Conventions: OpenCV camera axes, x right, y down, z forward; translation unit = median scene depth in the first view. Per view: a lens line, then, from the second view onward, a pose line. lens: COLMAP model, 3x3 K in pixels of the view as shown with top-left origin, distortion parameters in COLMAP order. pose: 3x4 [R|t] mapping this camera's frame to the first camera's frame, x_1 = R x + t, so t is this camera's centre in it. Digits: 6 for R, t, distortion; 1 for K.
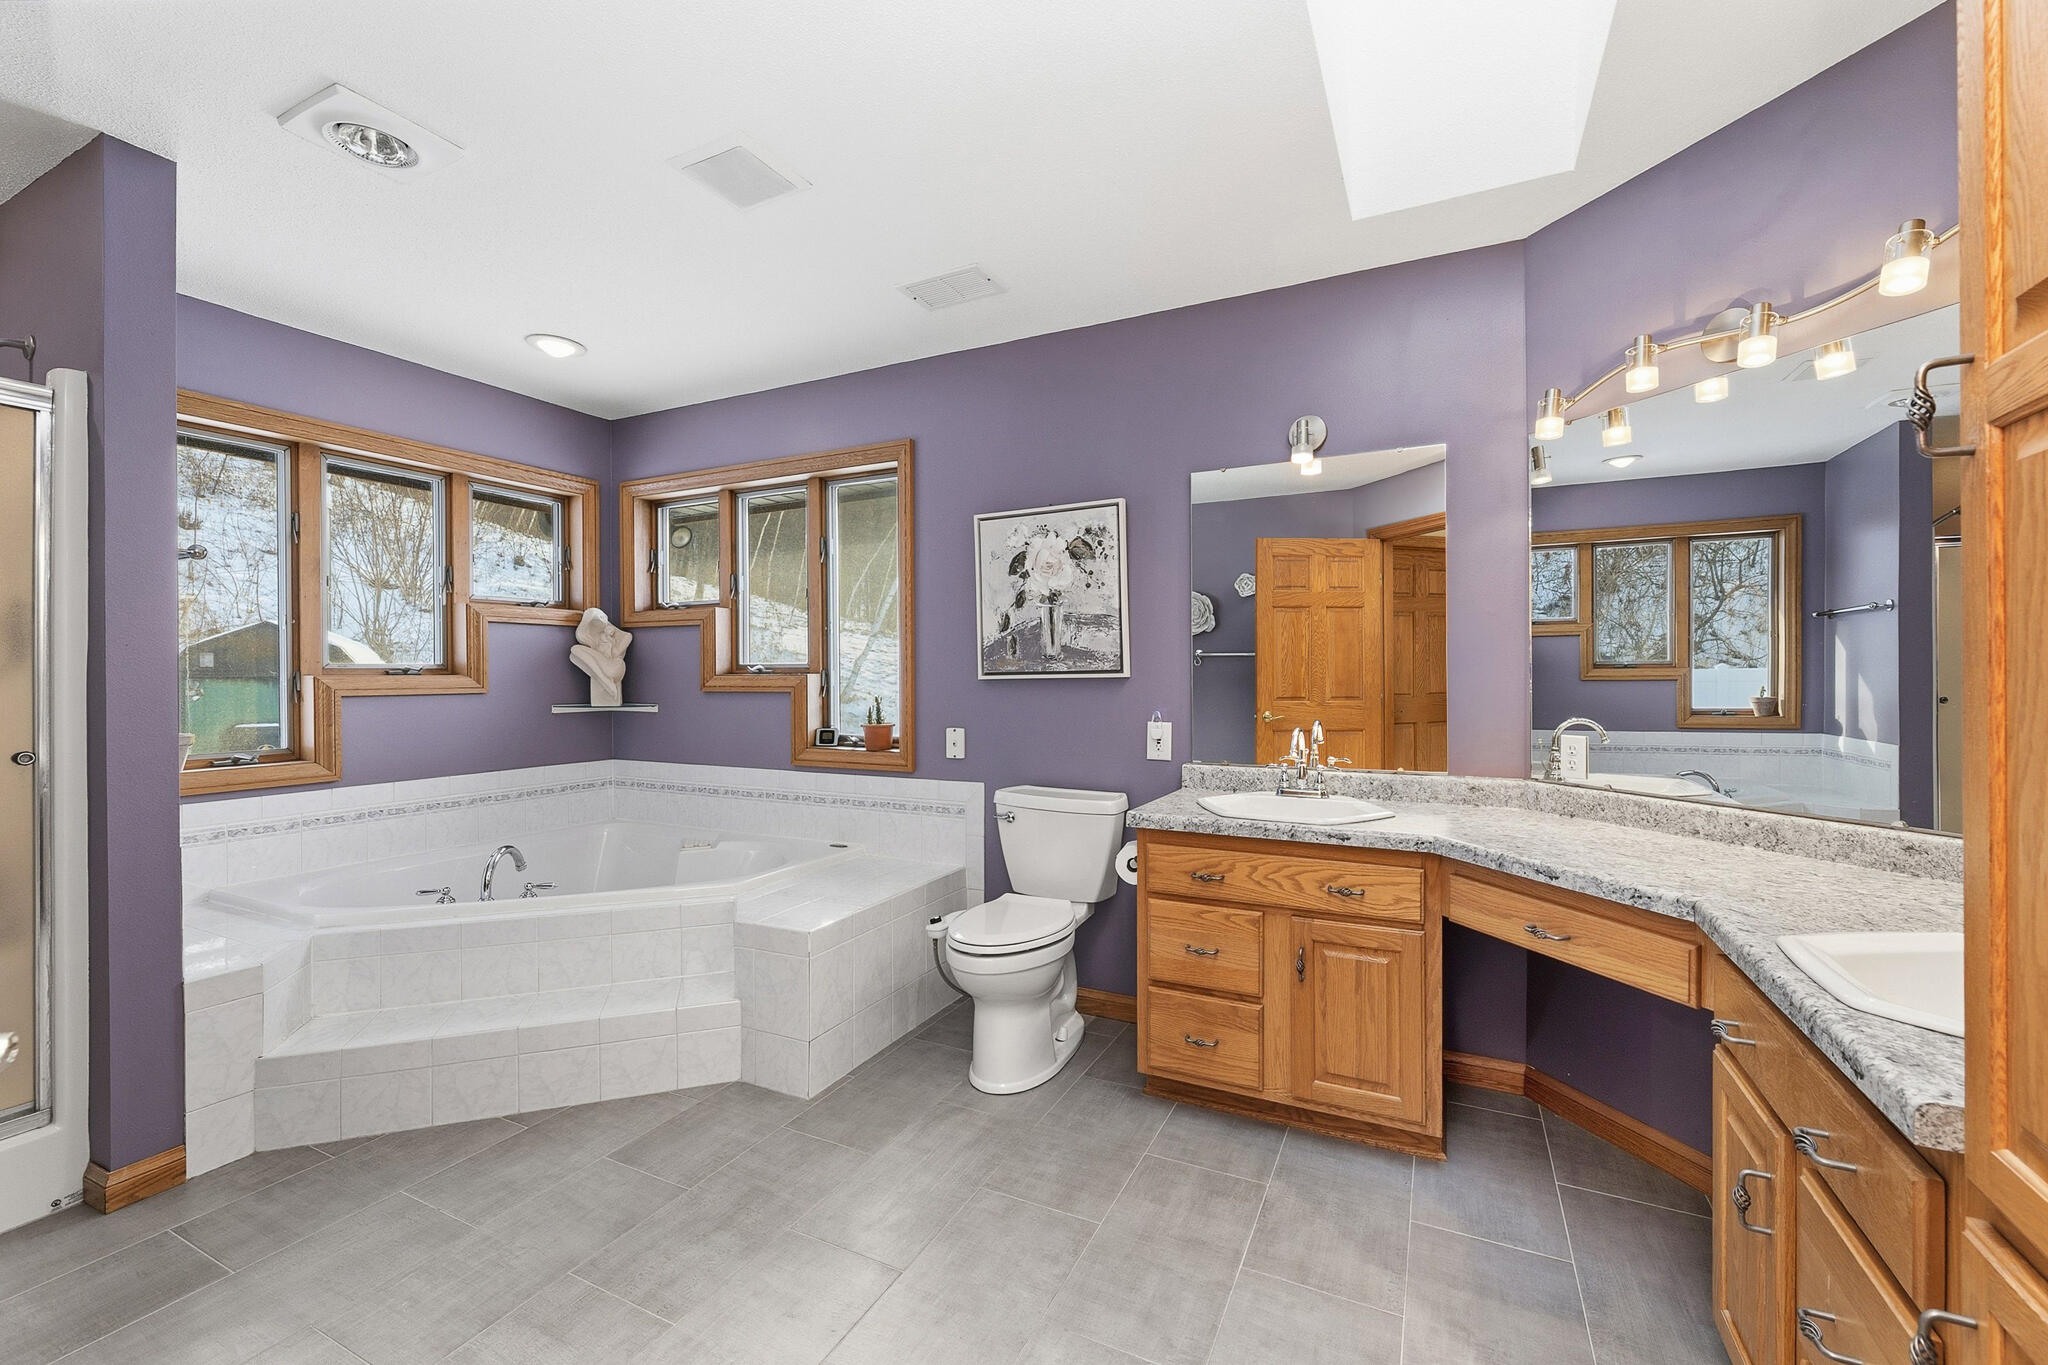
lens RADIAL K [[852.3, 0, 1030.2], [0, 852.3, 663.5], [0, 0, 1]] dist [0.000687, 0.000309]
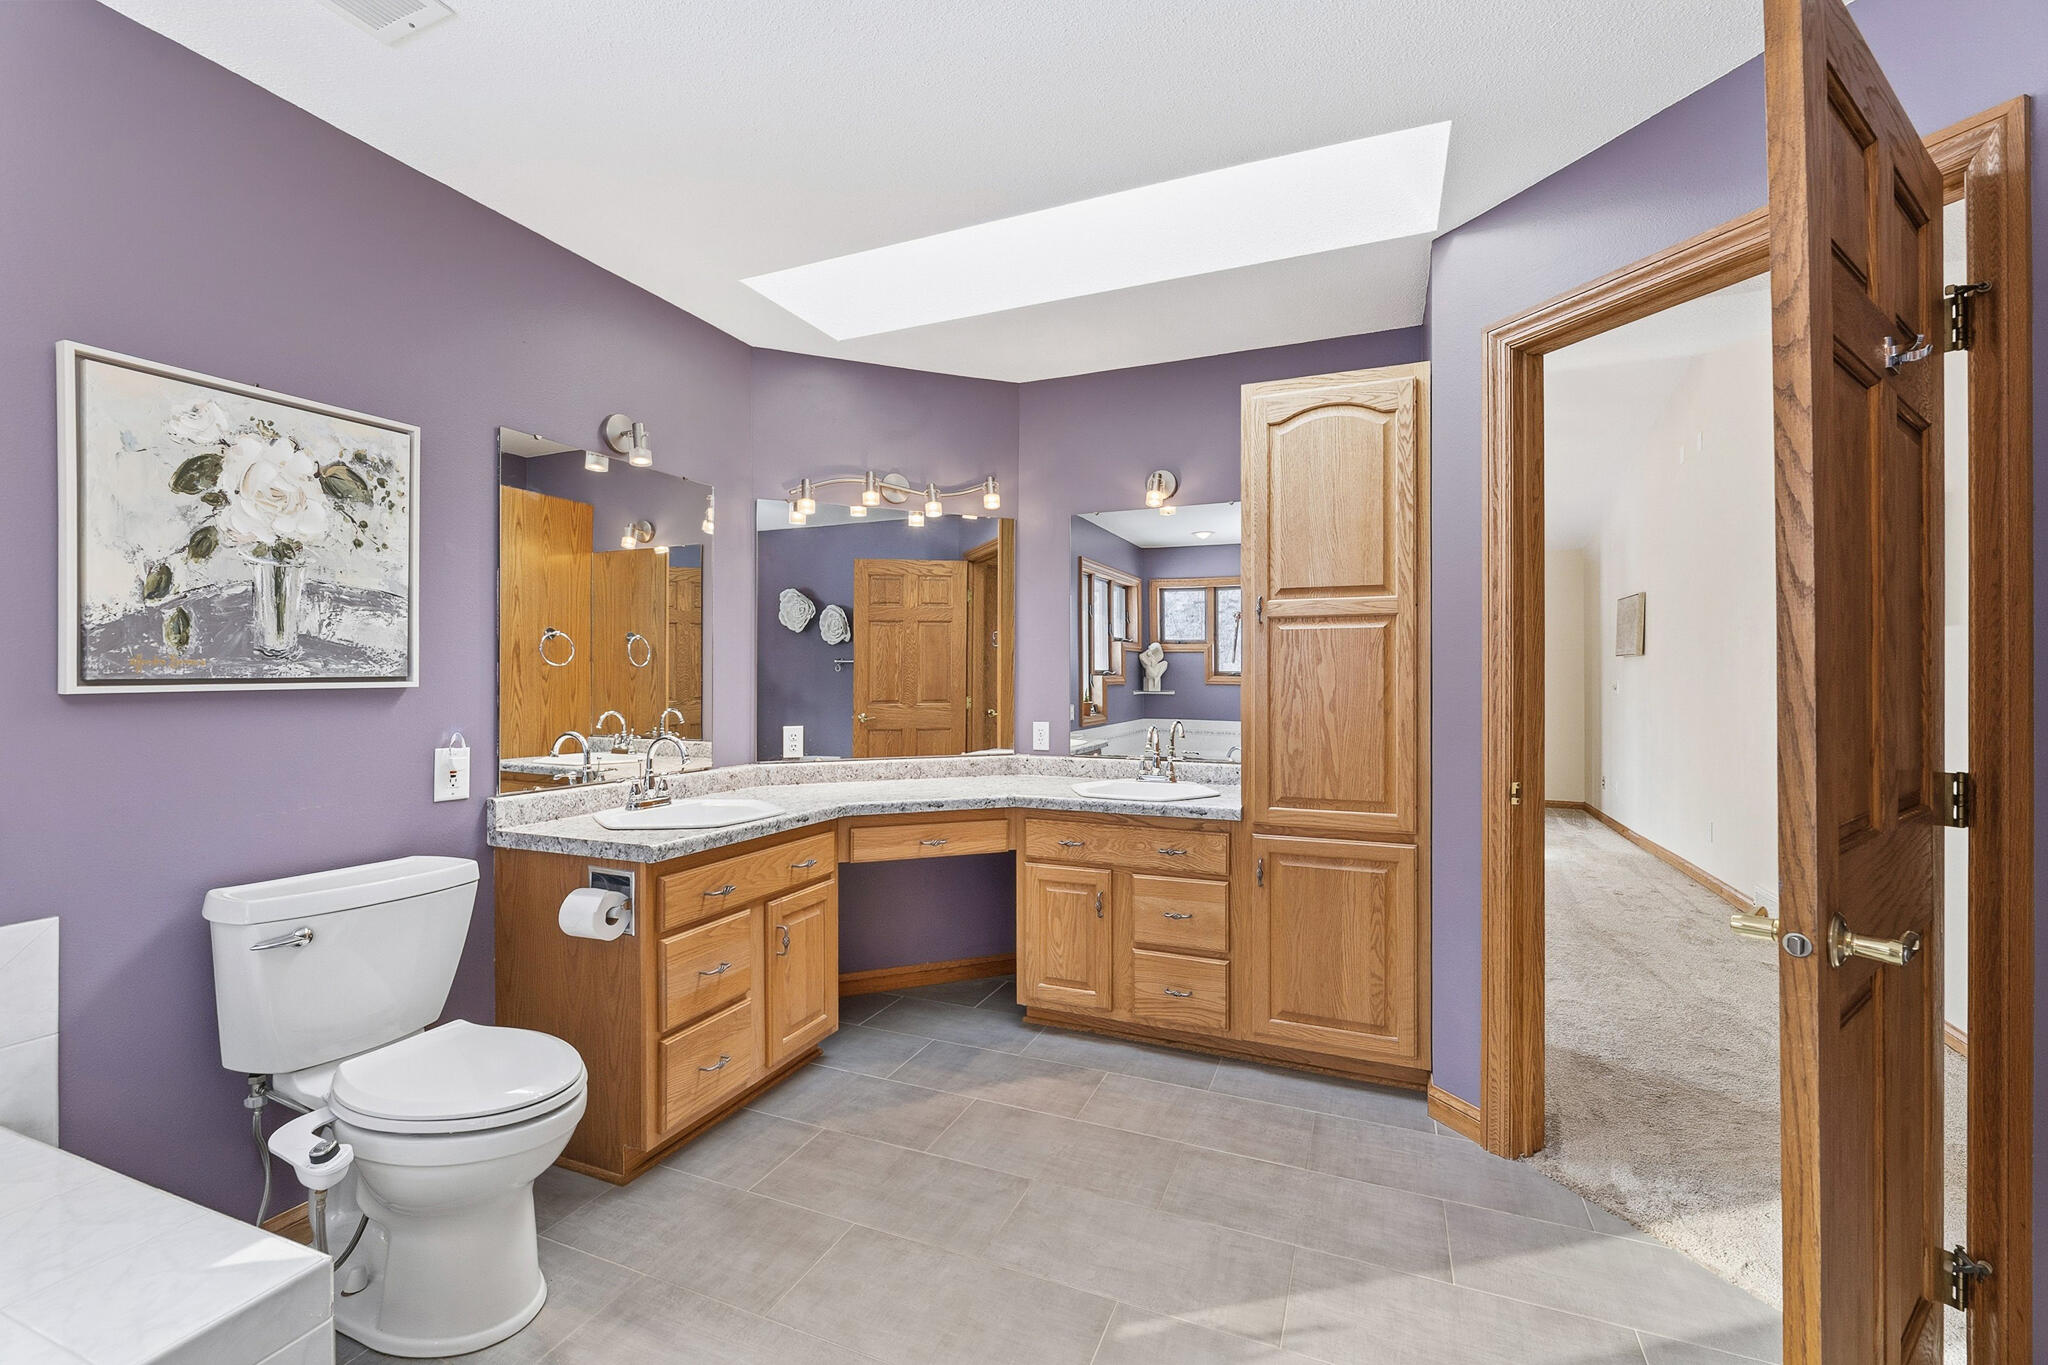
lens RADIAL K [[852.3, 0, 1030.2], [0, 852.3, 663.5], [0, 0, 1]] dist [0.000687, 0.000309]
pose [[-0.065018, 0.021526, 0.997652, -0.597557], [-0.012458, 0.999672, -0.022381, 0.006126], [-0.997806, -0.013884, -0.064729, 0.539087]]
